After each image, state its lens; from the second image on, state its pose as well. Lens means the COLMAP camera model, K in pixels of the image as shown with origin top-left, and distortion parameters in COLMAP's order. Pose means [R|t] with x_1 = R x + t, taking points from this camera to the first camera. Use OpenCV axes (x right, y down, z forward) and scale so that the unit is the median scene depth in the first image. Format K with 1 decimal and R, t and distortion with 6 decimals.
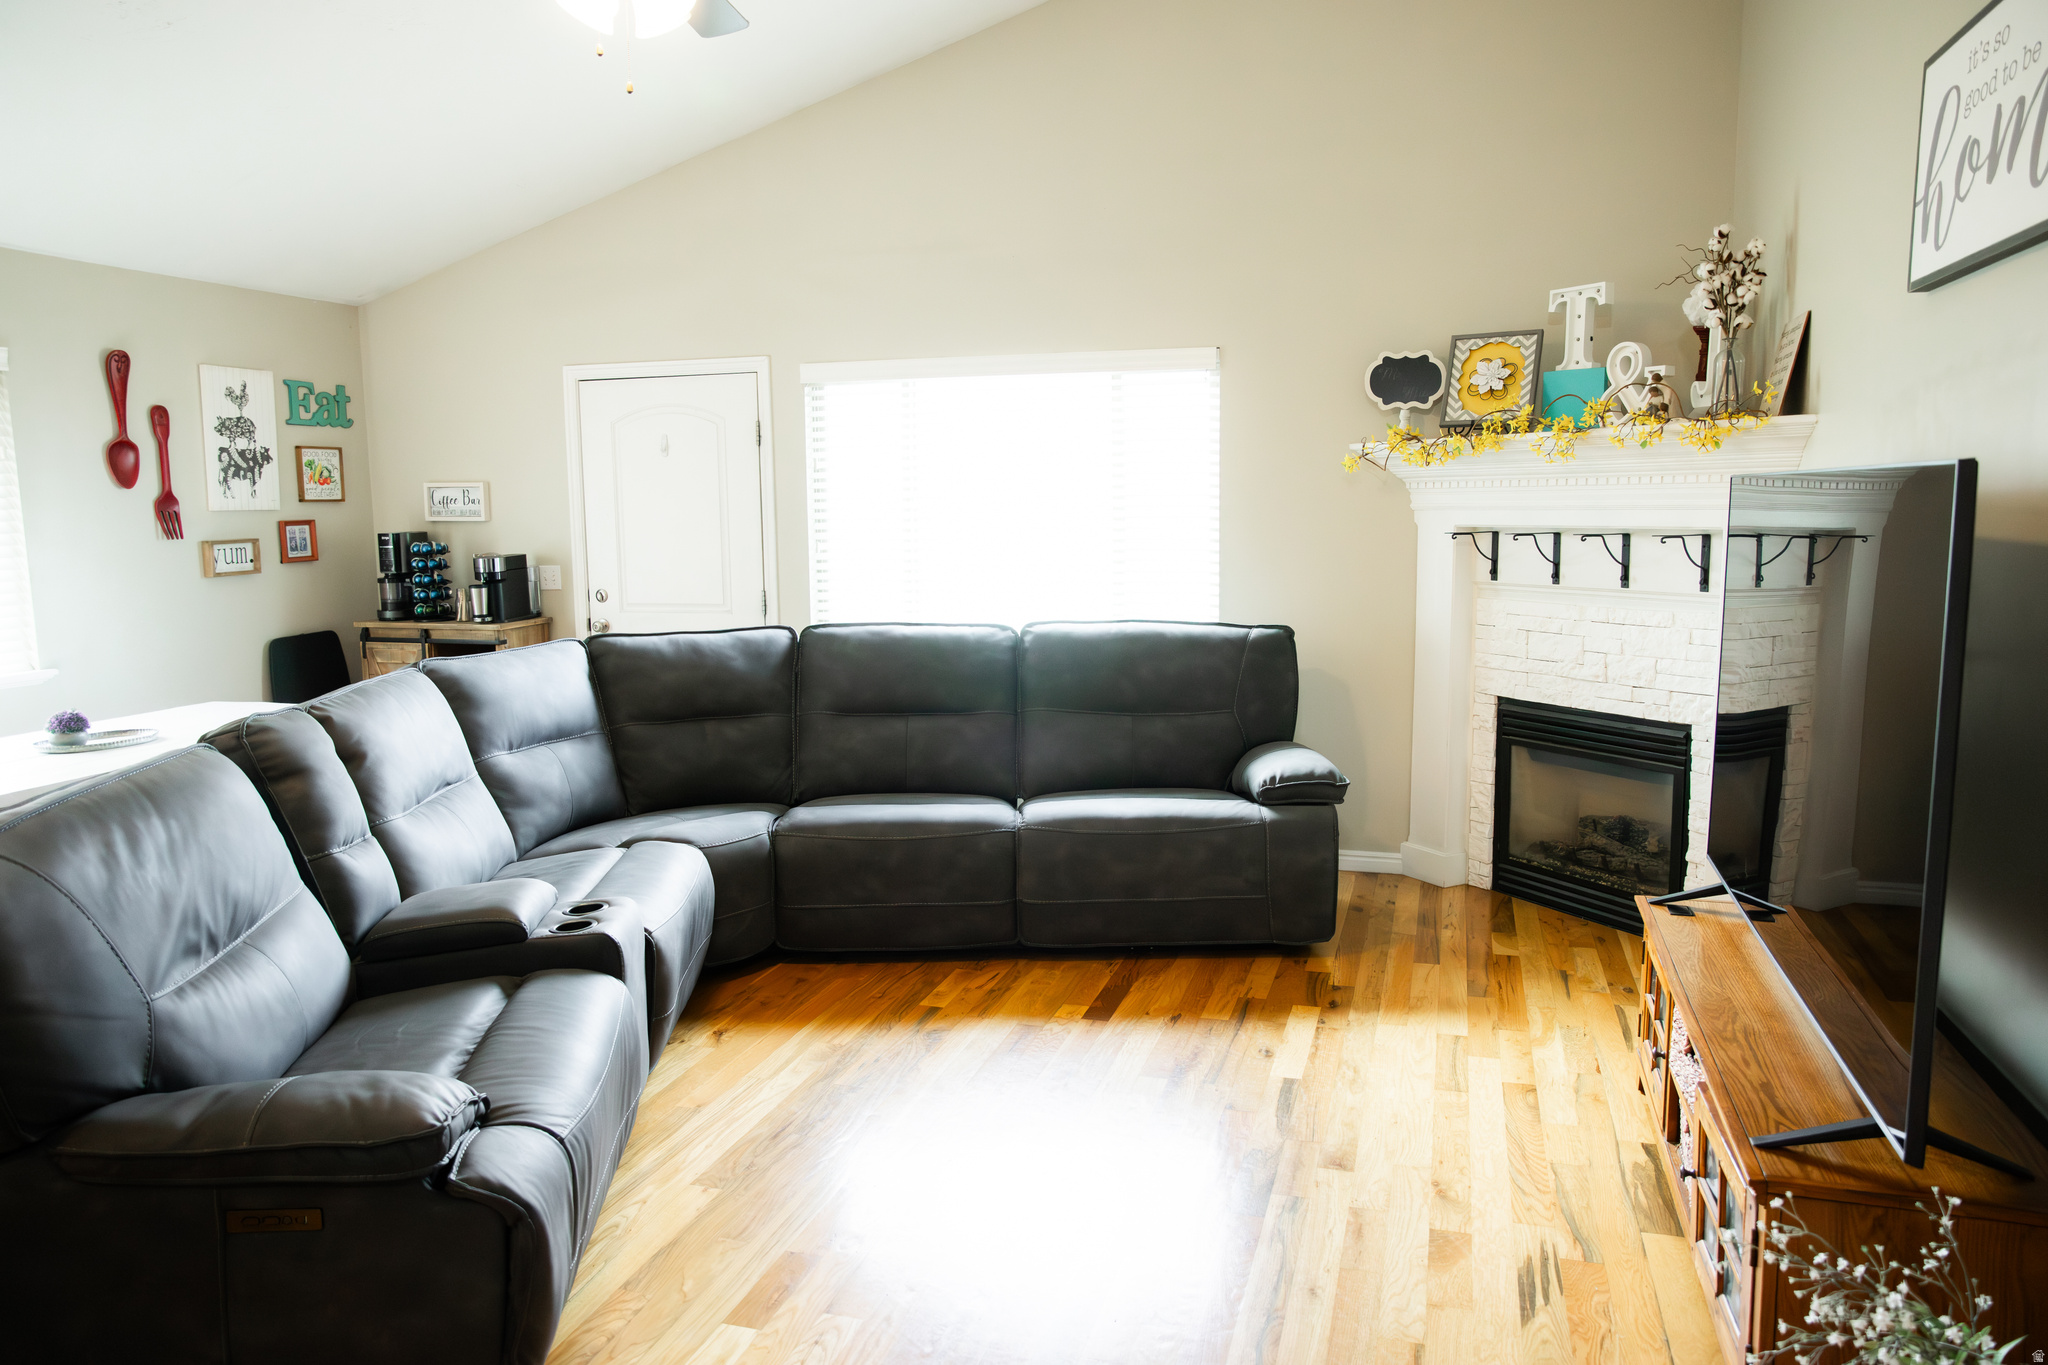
lens RADIAL K [[1380.3, 0, 1027.4], [0, 1380.3, 686.9], [0, 0, 1]] dist [-0.069538, 0.065332]
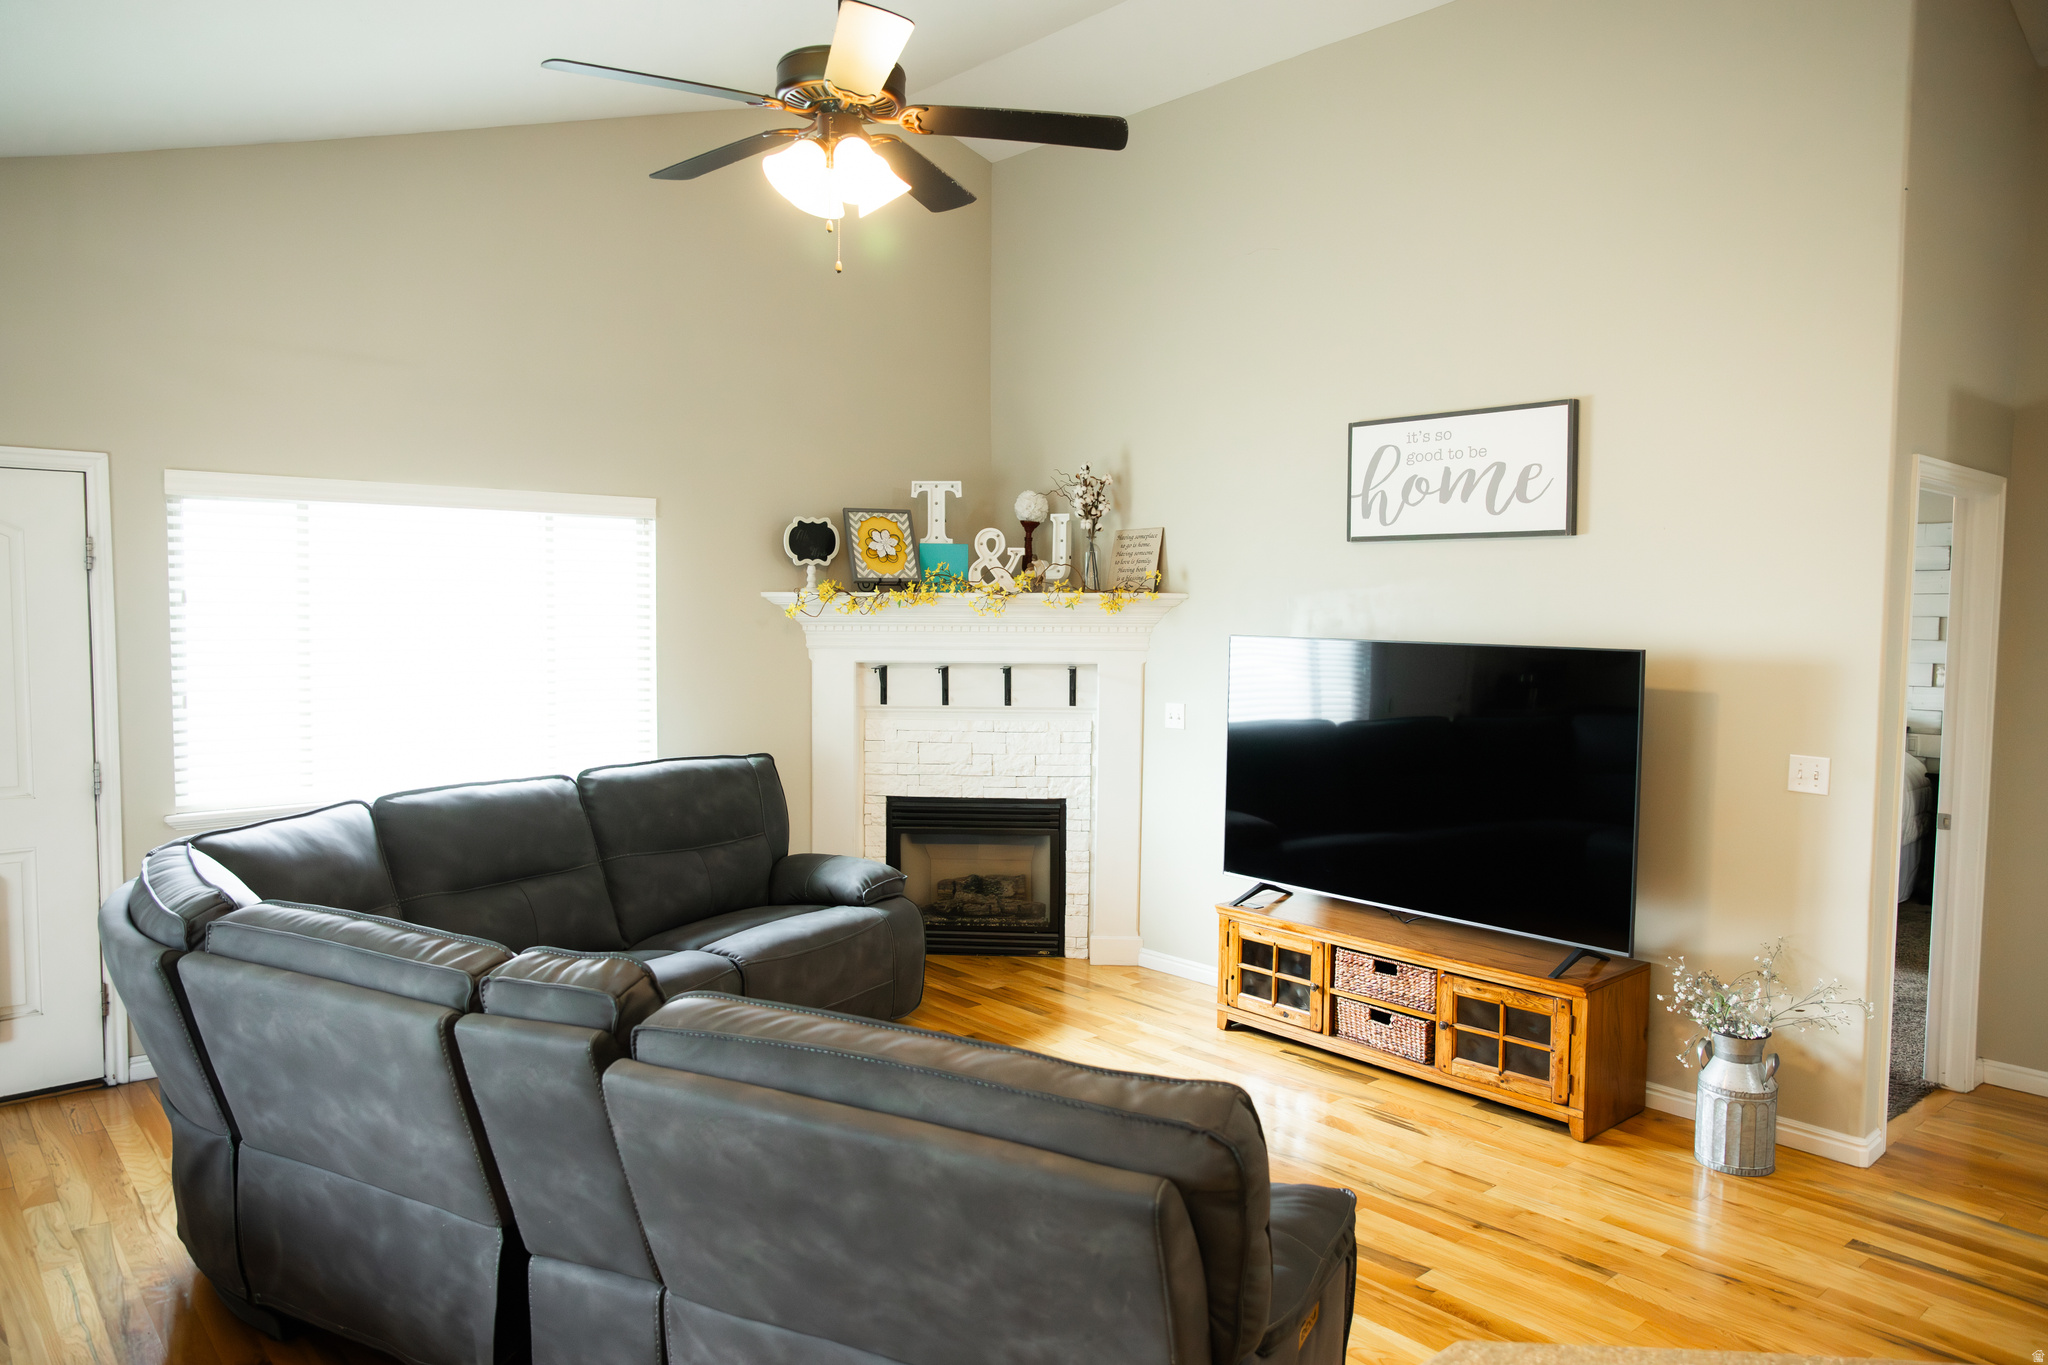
lens RADIAL K [[1380.3, 0, 1024.6], [0, 1380.3, 678.1], [0, 0, 1]] dist [-0.069538, 0.065332]
pose [[0.531638, -0.031436, 0.846388, -0.655344], [0.098382, 0.994839, -0.024847, -0.057048], [-0.841238, 0.096478, 0.531987, 0.215650]]
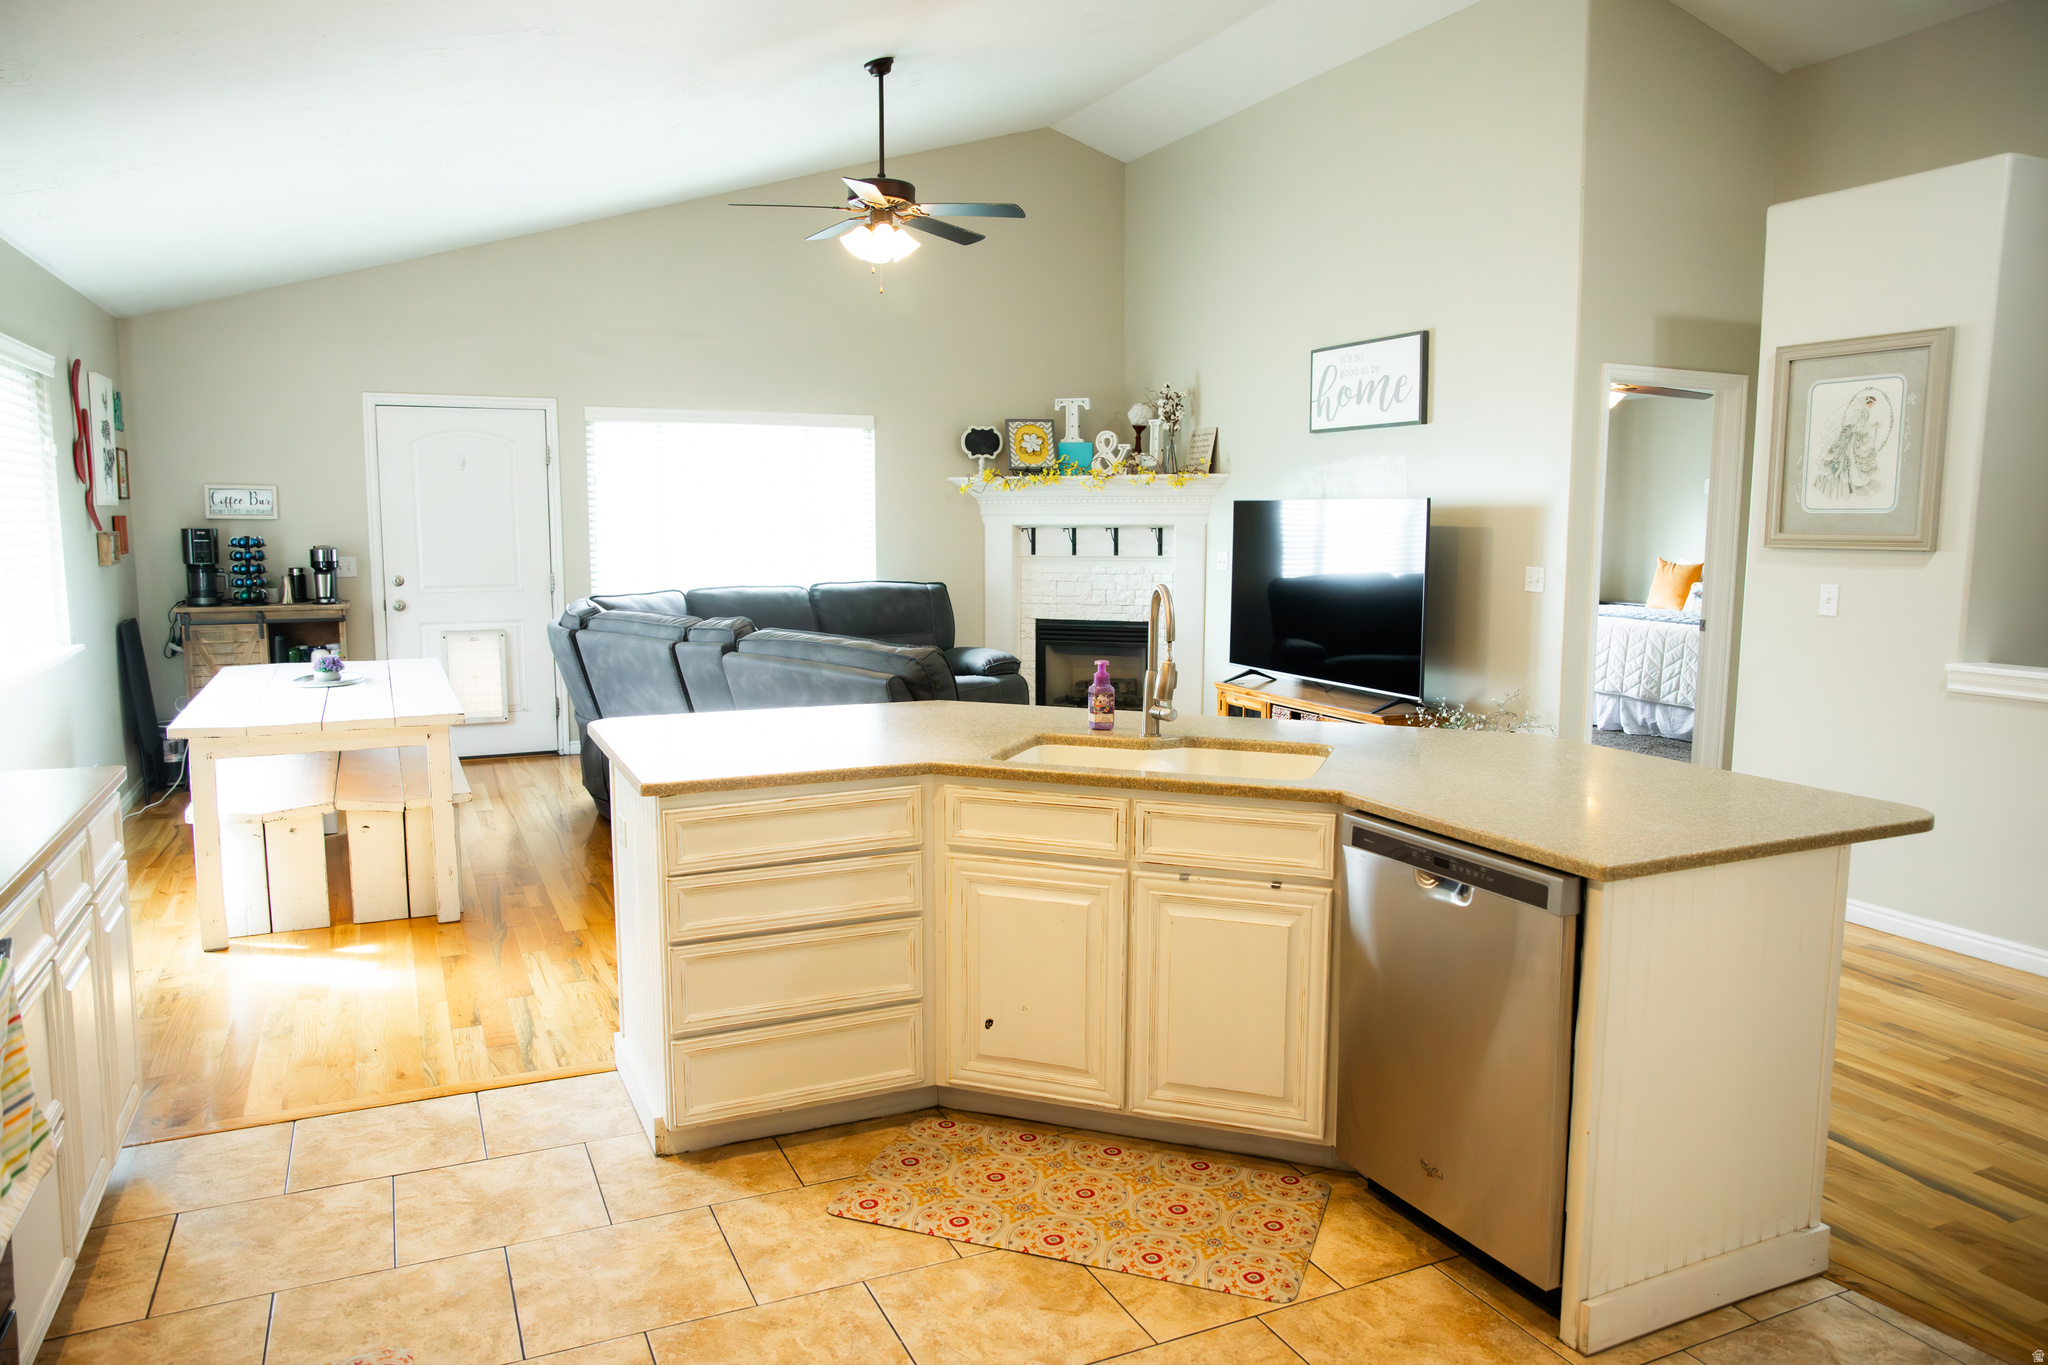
lens RADIAL K [[1380.3, 0, 1025.4], [0, 1380.3, 677.2], [0, 0, 1]] dist [-0.069538, 0.065332]
pose [[0.747838, -0.065137, 0.660678, -0.880631], [0.078449, 0.996873, 0.009484, 0.065424], [-0.659230, 0.044737, 0.750609, -0.355985]]
